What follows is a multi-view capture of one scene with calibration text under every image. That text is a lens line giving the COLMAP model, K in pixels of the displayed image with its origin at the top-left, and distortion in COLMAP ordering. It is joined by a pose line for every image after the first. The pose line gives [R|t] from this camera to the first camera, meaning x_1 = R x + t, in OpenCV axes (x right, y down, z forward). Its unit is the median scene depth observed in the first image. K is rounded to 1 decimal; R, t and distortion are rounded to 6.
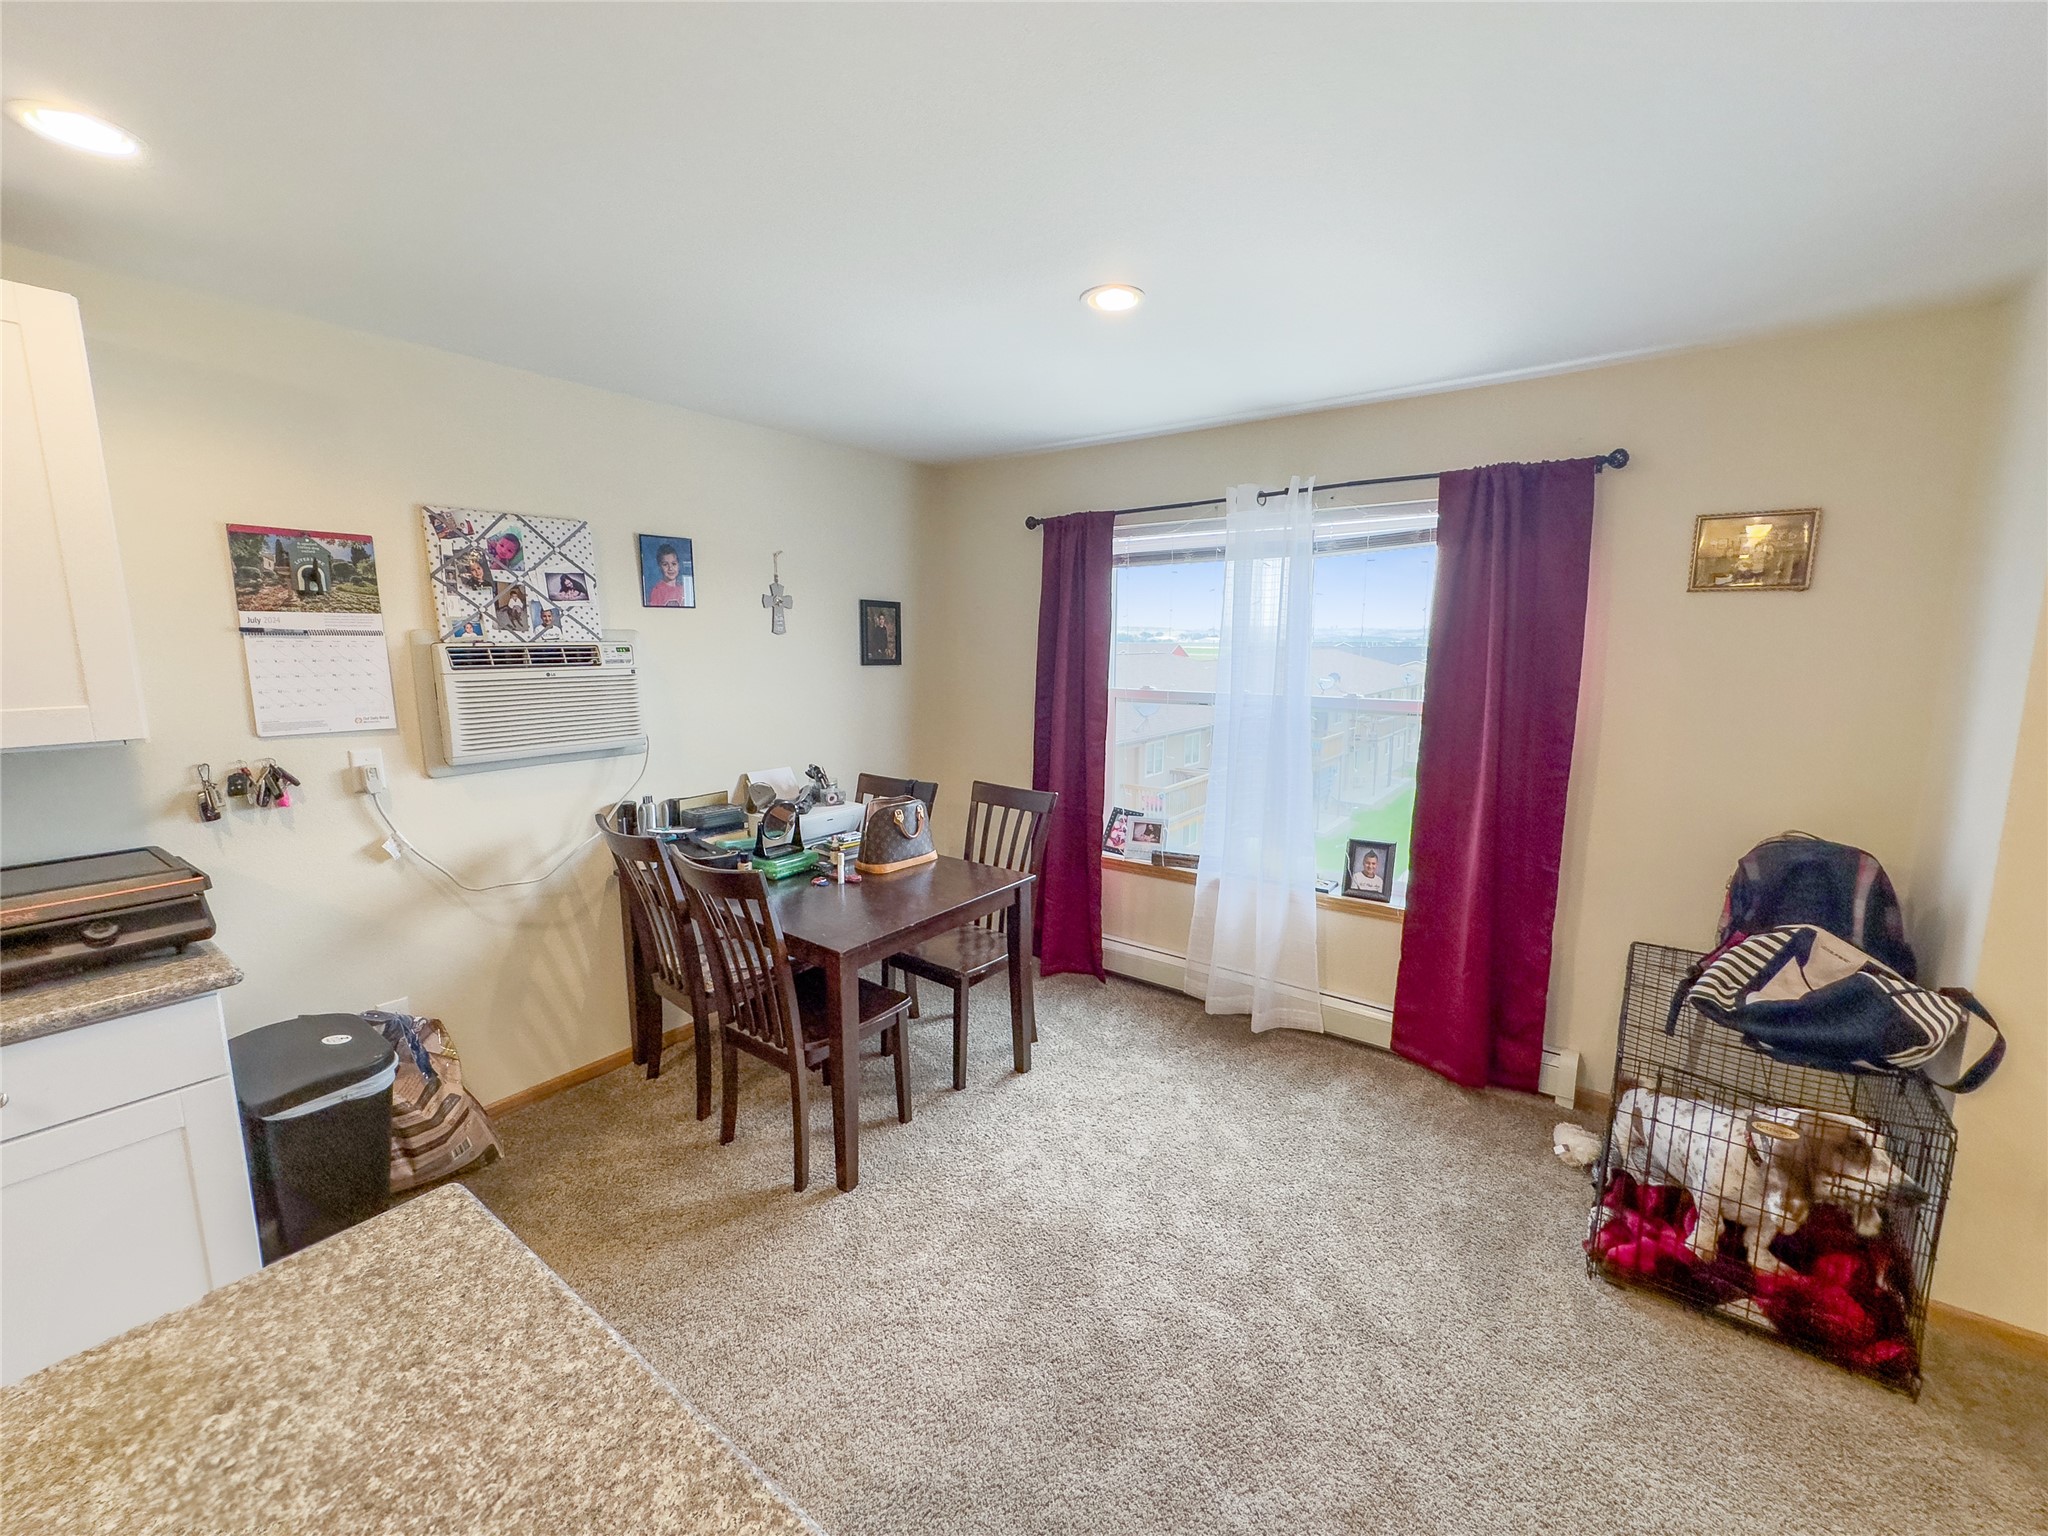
lens RADIAL K [[831.2, 0, 1034.6], [0, 831.2, 767.8], [0, 0, 1]] dist [-0.002356, 0.000270]
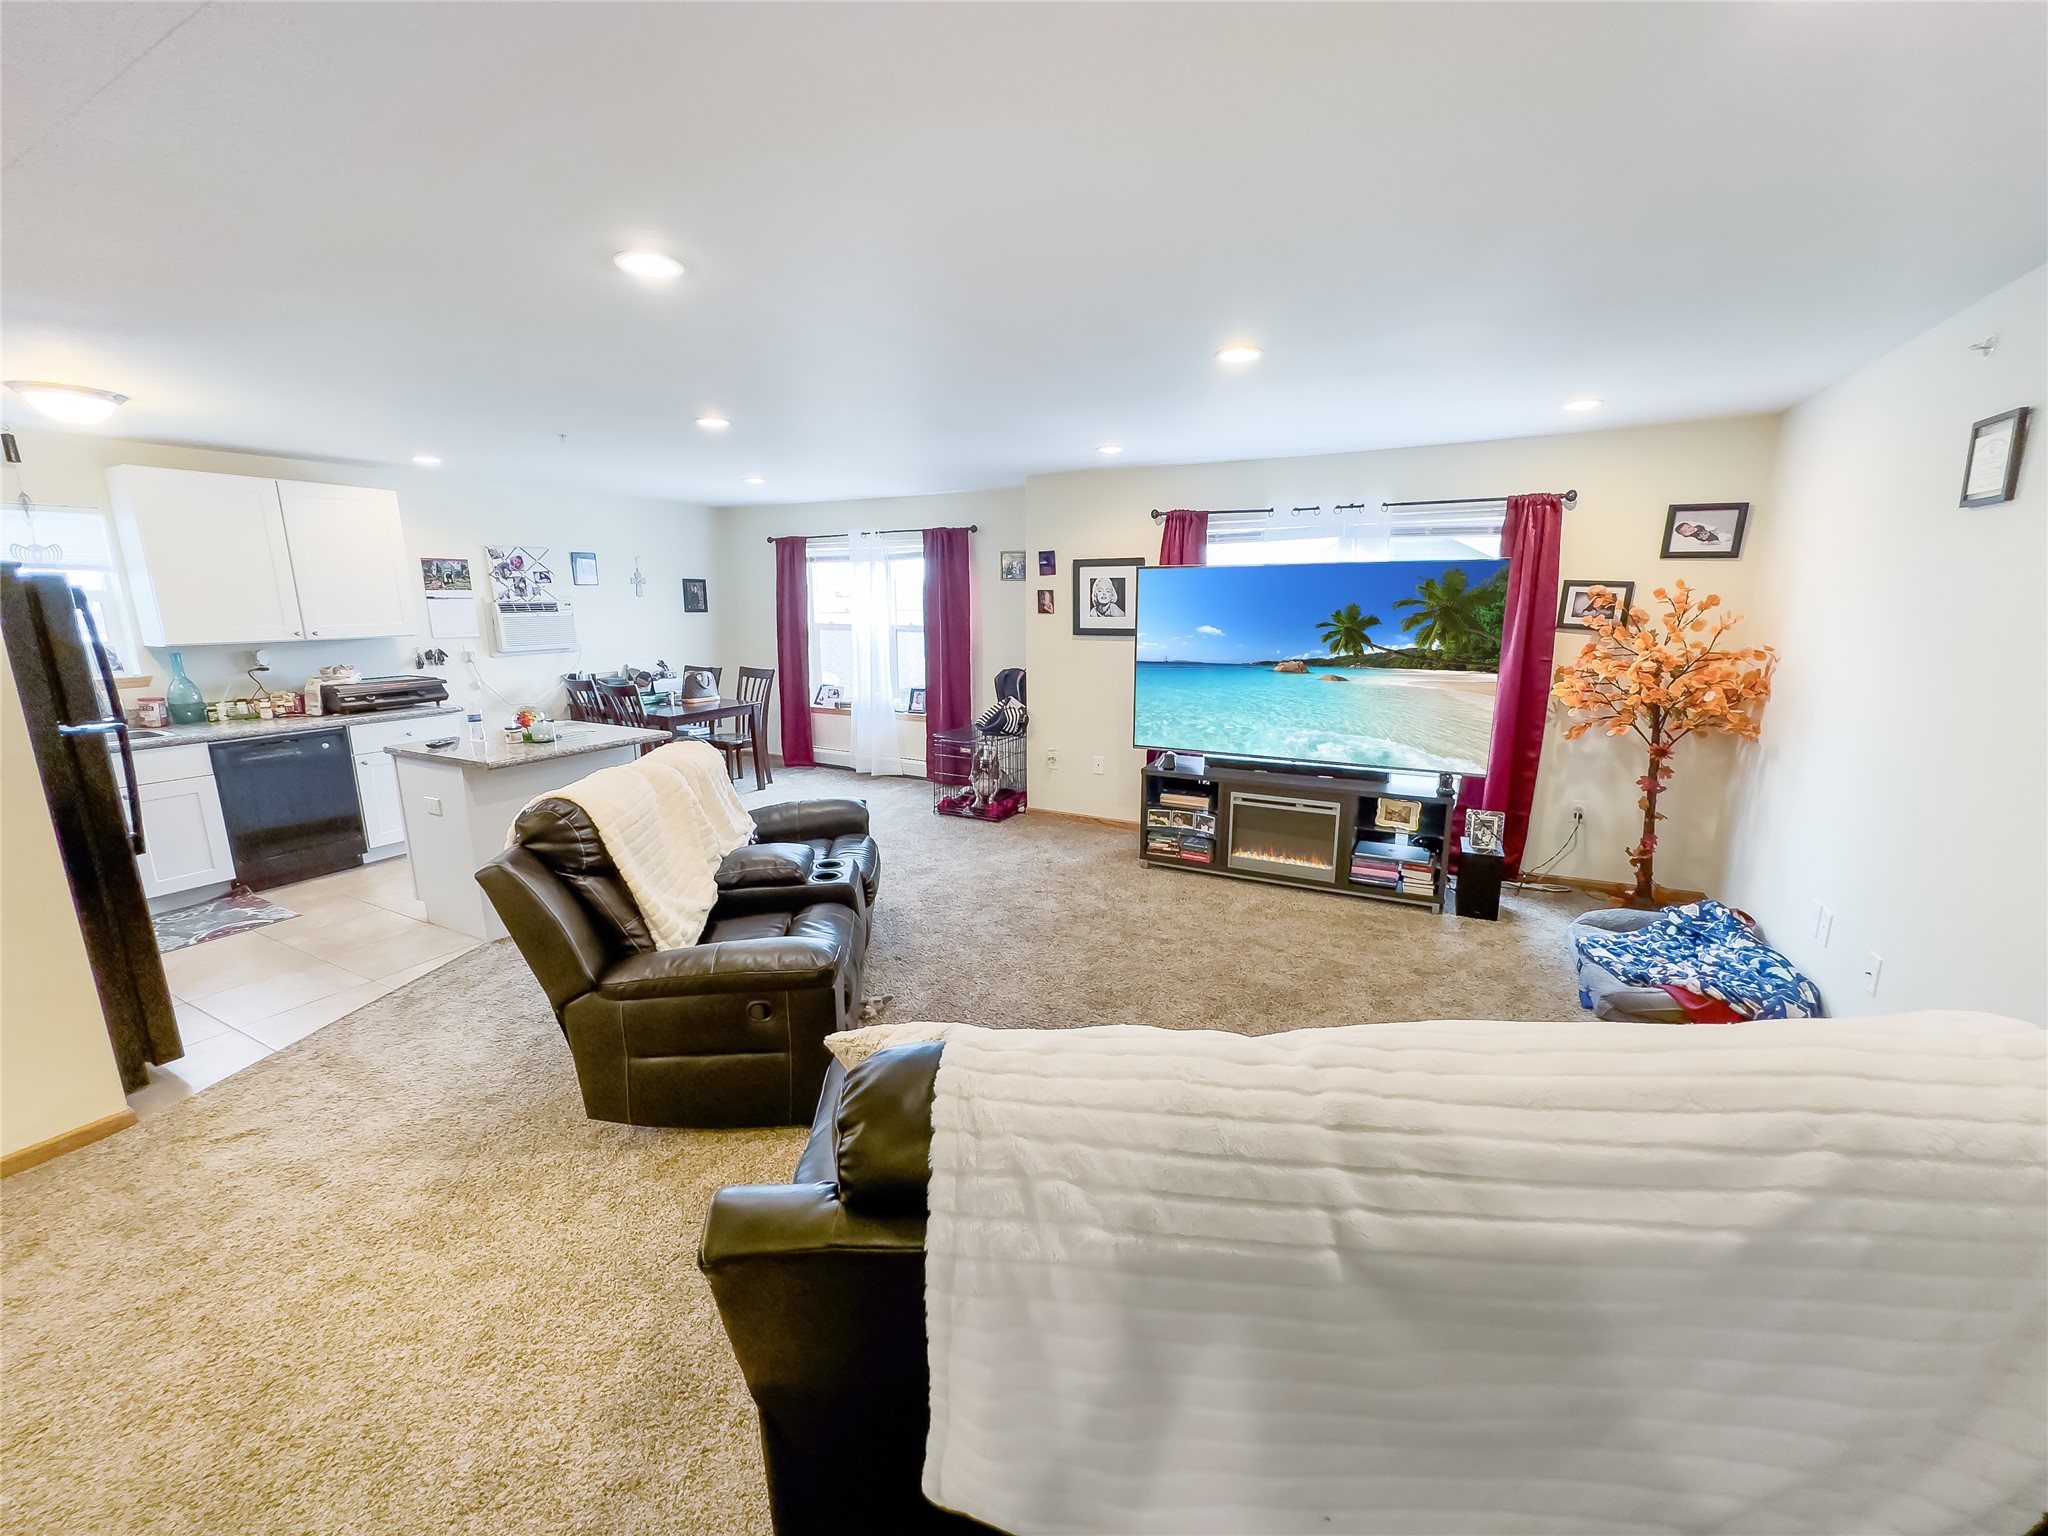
lens RADIAL K [[831.2, 0, 1028.7], [0, 831.2, 773.7], [0, 0, 1]] dist [-0.002356, 0.000270]
pose [[0.992398, -0.030381, 0.119264, 0.580160], [0.023427, 0.997966, 0.059280, 0.263213], [-0.120823, -0.056036, 0.991091, -1.756407]]
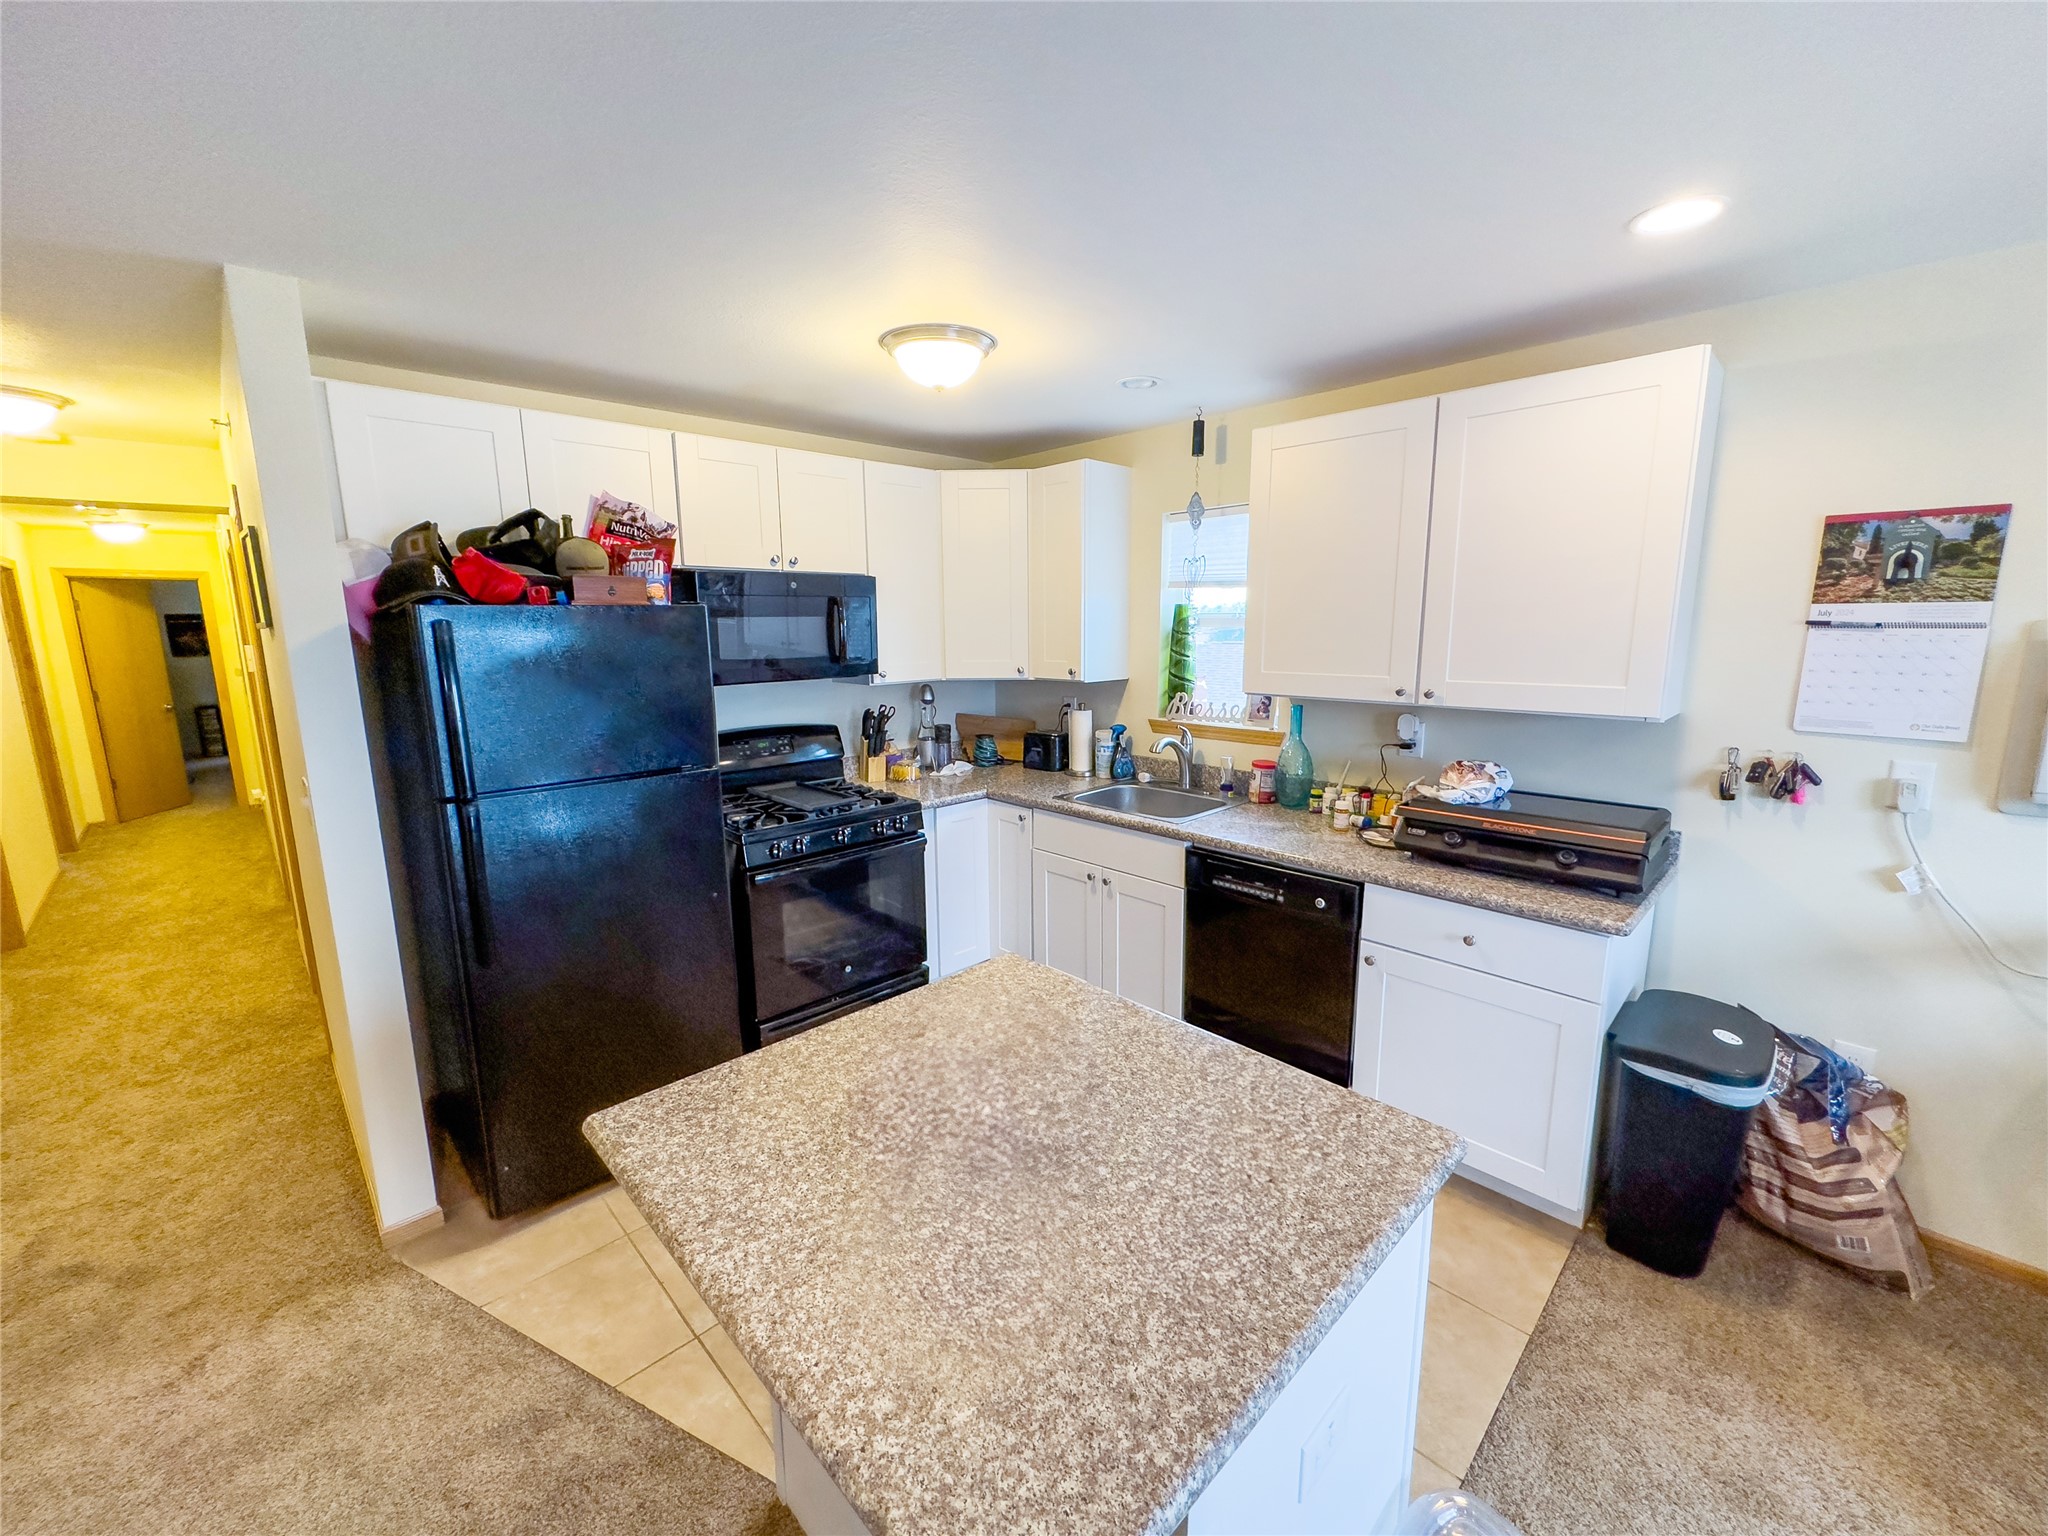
lens RADIAL K [[831.2, 0, 1020.8], [0, 831.2, 768.7], [0, 0, 1]] dist [-0.002356, 0.000270]
pose [[-0.186431, 0.178480, -0.966120, 0.197179], [-0.138298, 0.968802, 0.205662, -0.063988], [0.972686, 0.171955, -0.155931, 0.239138]]
